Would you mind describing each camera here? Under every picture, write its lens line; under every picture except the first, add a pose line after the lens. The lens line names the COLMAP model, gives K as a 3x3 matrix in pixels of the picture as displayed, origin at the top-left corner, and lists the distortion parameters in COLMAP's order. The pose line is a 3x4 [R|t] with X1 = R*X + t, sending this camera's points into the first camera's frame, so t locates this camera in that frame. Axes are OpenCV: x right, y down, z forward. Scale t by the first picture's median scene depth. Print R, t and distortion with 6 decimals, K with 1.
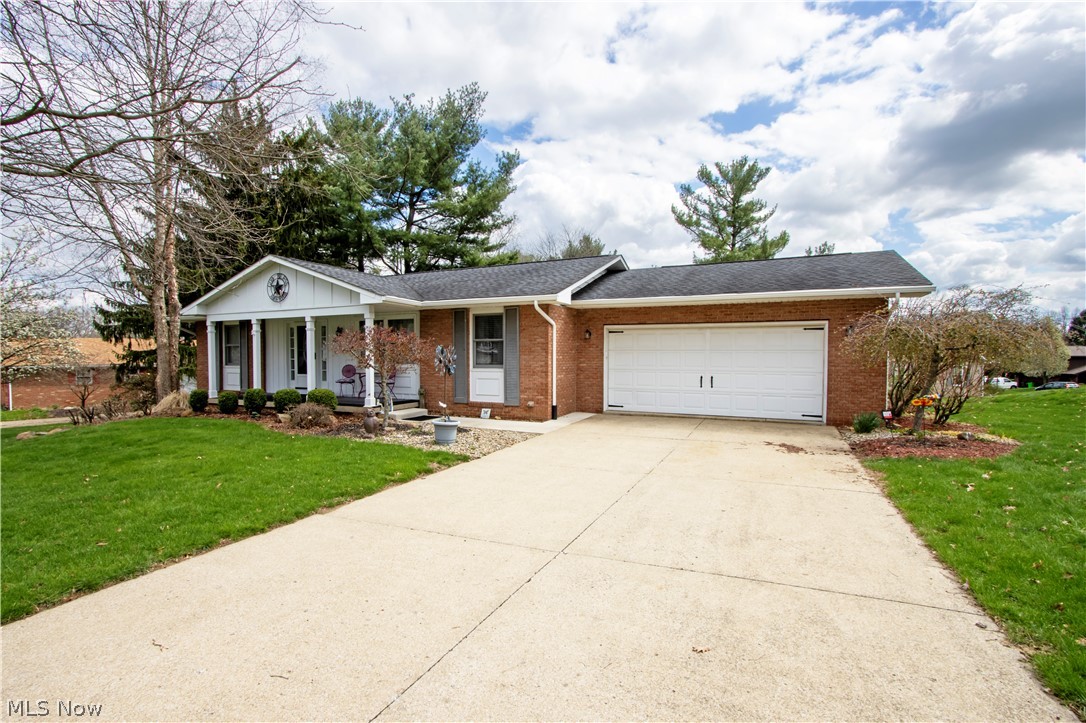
lens RADIAL K [[501.0, 0, 539.5], [0, 501.0, 353.0], [0, 0, 1]] dist [-0.016577, 0.001440]
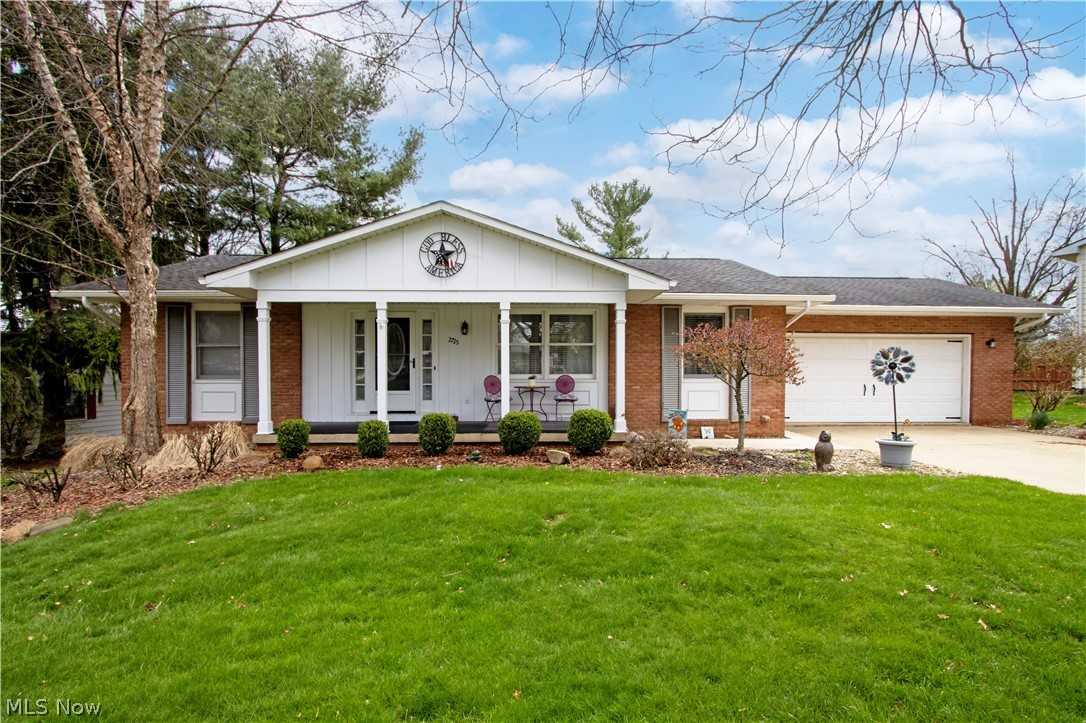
lens RADIAL K [[501.0, 0, 539.5], [0, 501.0, 353.0], [0, 0, 1]] dist [-0.016577, 0.001440]
pose [[0.887214, 0.015849, 0.461086, -0.734217], [-0.006761, 0.999749, -0.021356, 0.008095], [-0.461309, 0.015830, 0.887098, 0.386898]]
